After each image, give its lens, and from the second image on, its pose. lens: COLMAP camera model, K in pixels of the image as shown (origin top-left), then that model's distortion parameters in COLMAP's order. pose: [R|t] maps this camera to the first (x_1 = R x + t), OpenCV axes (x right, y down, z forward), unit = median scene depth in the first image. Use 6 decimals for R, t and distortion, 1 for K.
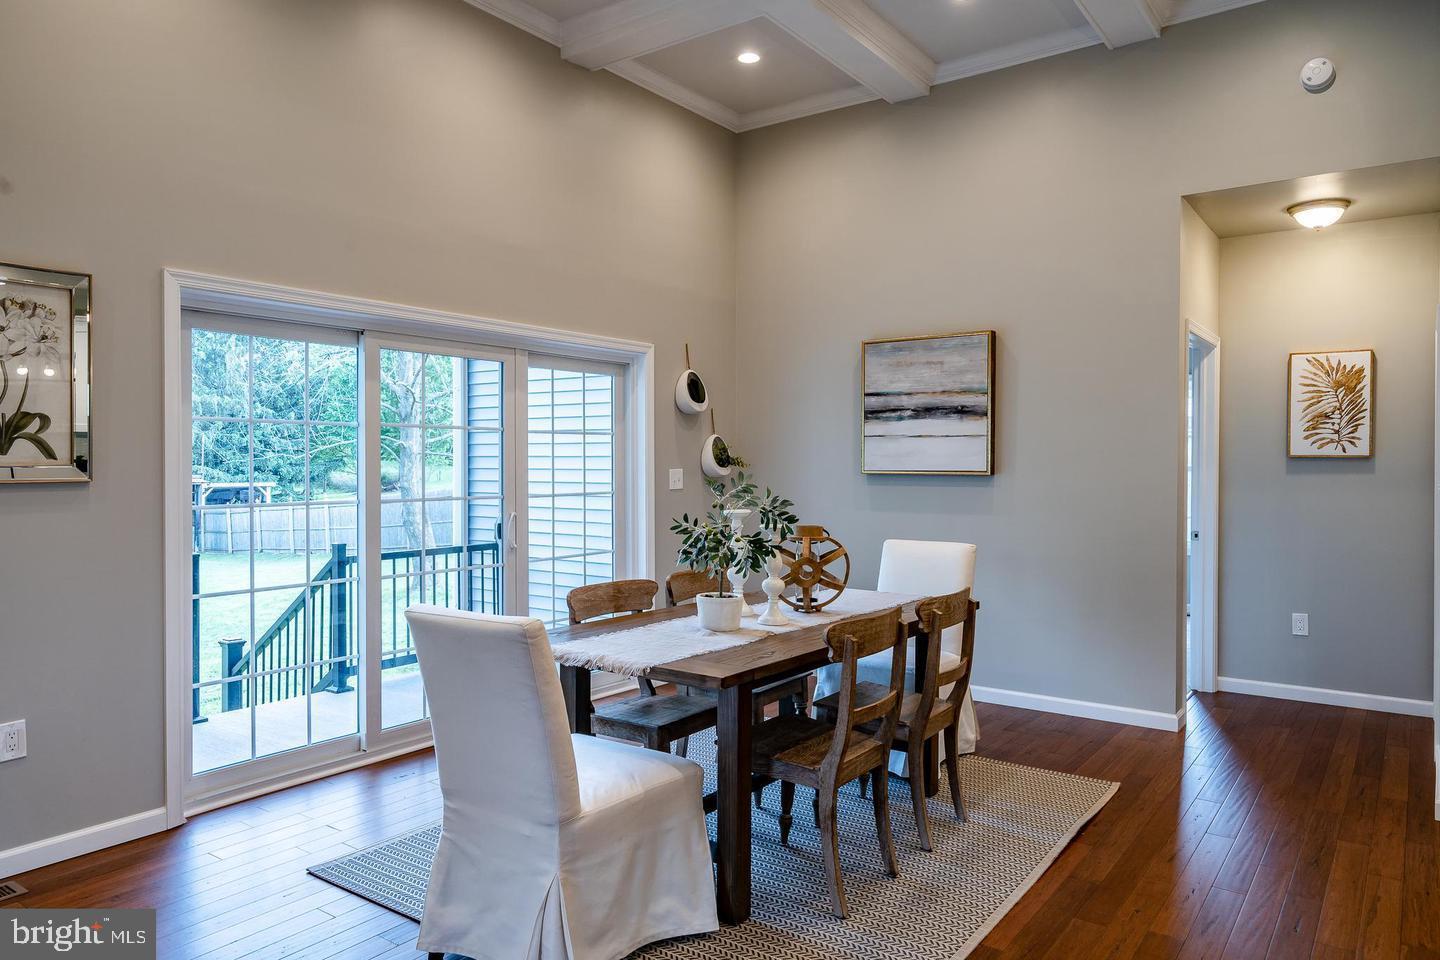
lens RADIAL K [[966.1, 0, 720.0], [0, 966.1, 480.0], [0, 0, 1]] dist [0.003863, 0.001255]
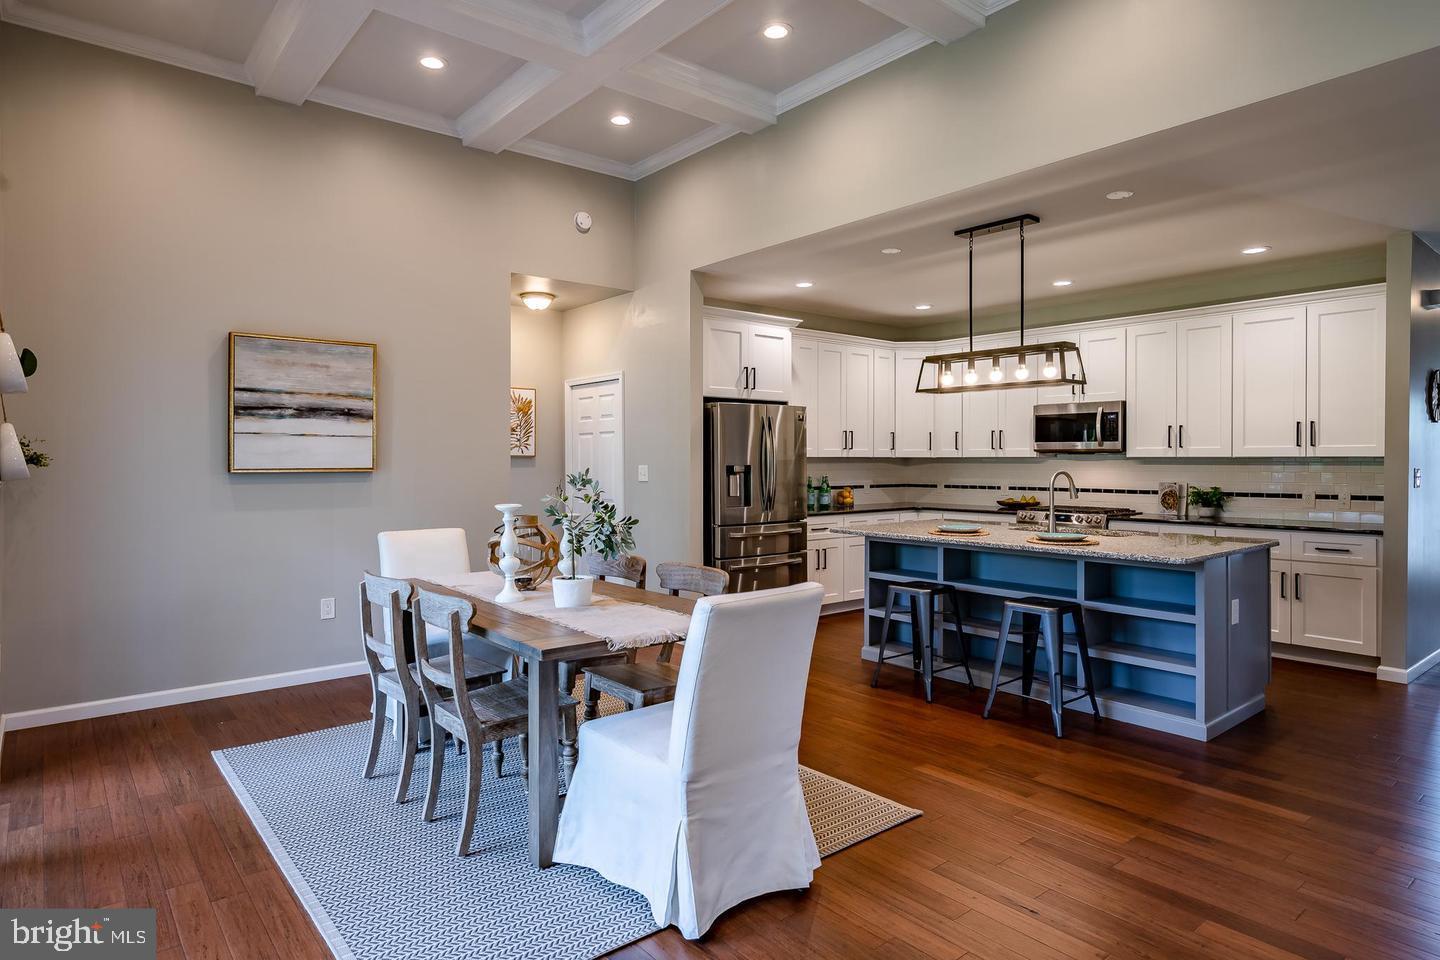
lens RADIAL K [[824.6, 0, 717.4], [0, 824.6, 474.1], [0, 0, 1]] dist [0.004657, 0.000071]
pose [[0.254318, -0.017687, 0.966959, -0.553996], [0.016684, 0.999764, 0.013899, -0.008414], [-0.966977, 0.012598, 0.254553, 0.356998]]
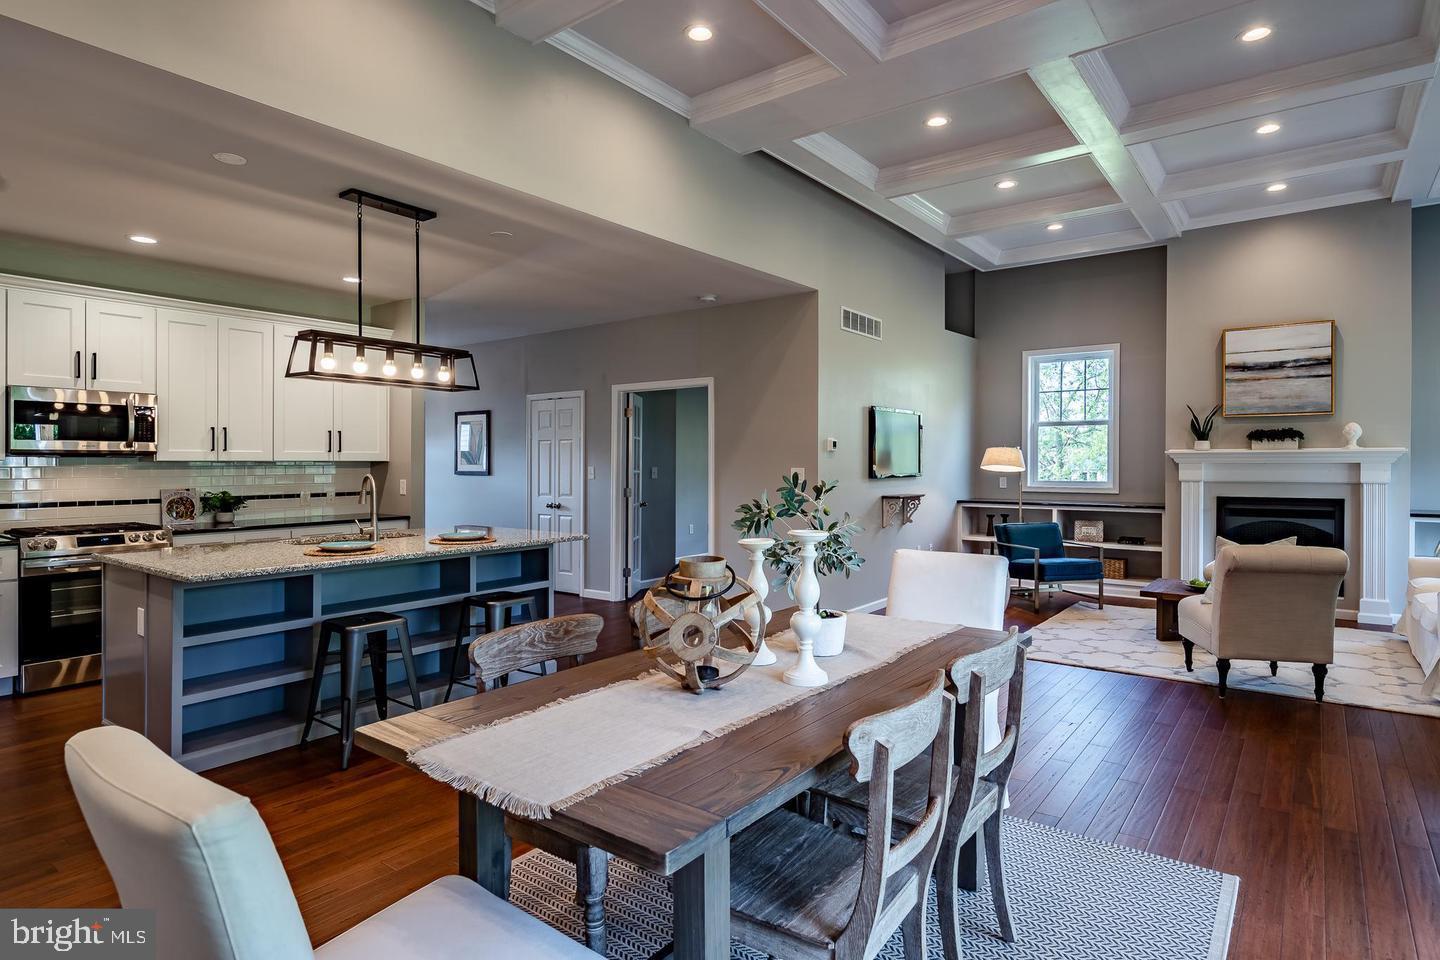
lens RADIAL K [[809.9, 0, 722.7], [0, 809.9, 456.6], [0, 0, 1]] dist [0.004769, 0.000328]
pose [[-0.999340, 0.002774, 0.036221, 0.034844], [0.003157, 0.999940, 0.010520, -0.019792], [-0.036190, 0.010628, -0.999288, 1.073653]]
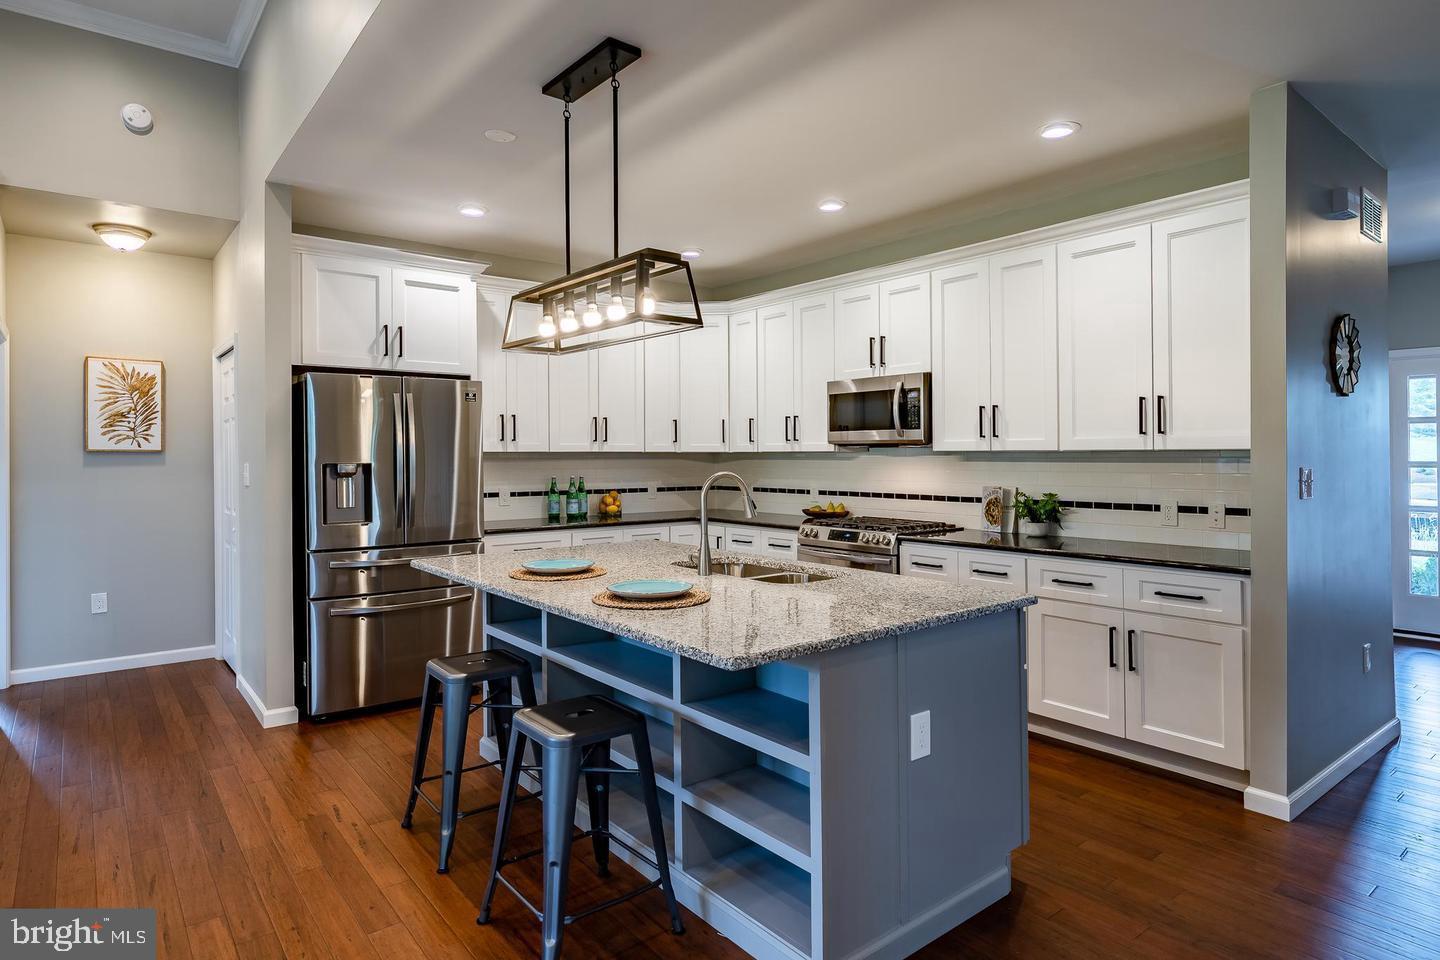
lens RADIAL K [[809.9, 0, 722.7], [0, 809.9, 456.6], [0, 0, 1]] dist [0.004769, 0.000328]
pose [[0.267342, -0.002606, 0.963598, -0.103269], [0.018091, 0.999834, -0.002315, -0.002630], [-0.963432, 0.018051, 0.267345, 0.068127]]
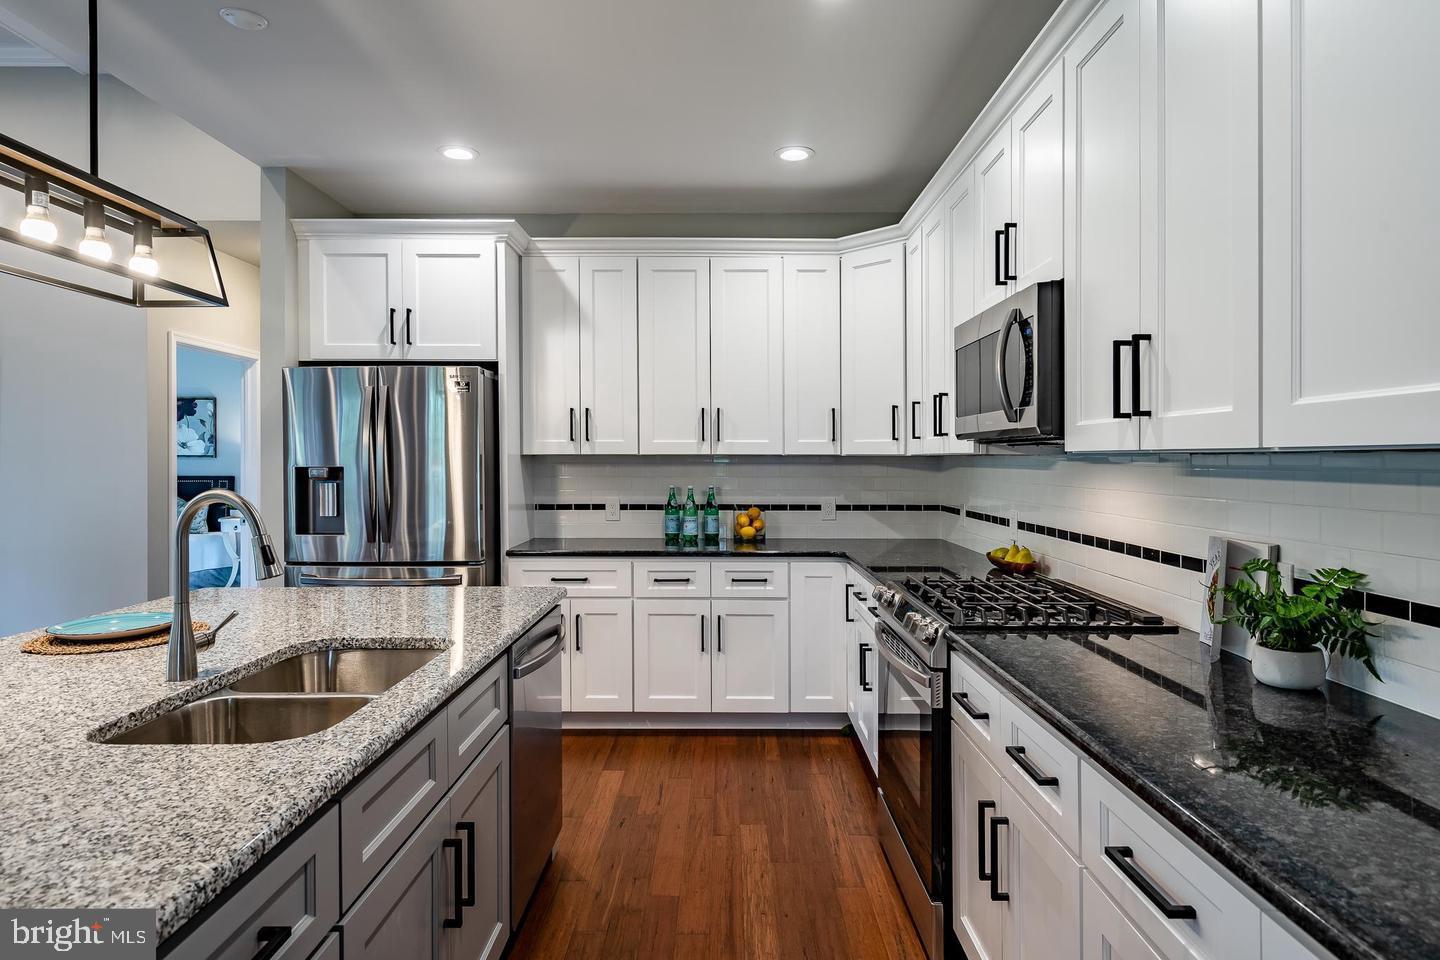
lens RADIAL K [[809.9, 0, 722.7], [0, 809.9, 456.6], [0, 0, 1]] dist [0.004769, 0.000328]
pose [[0.810838, 0.002842, 0.585263, 0.417331], [0.008323, 0.999831, -0.016387, 0.000907], [-0.585211, 0.018158, 0.810678, -0.134622]]
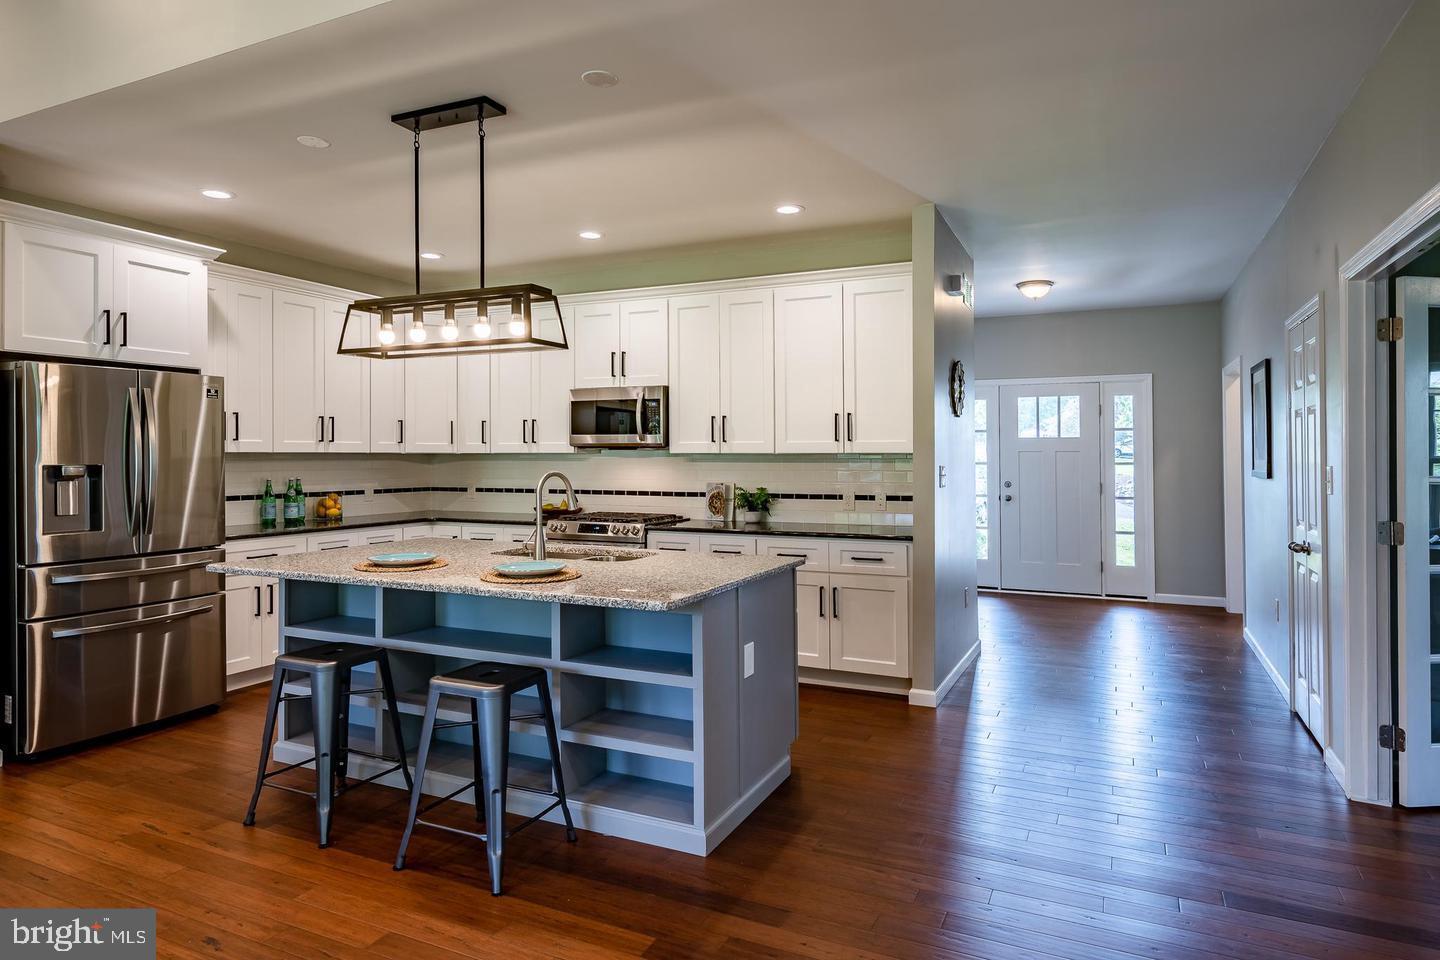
lens RADIAL K [[851.1, 0, 724.3], [0, 851.1, 451.7], [0, 0, 1]] dist [0.004847, 0.000445]
pose [[-0.184015, 0.004563, 0.982913, -0.265028], [0.016043, 0.999870, -0.001638, -0.005390], [-0.982792, 0.015468, -0.184064, 0.209614]]
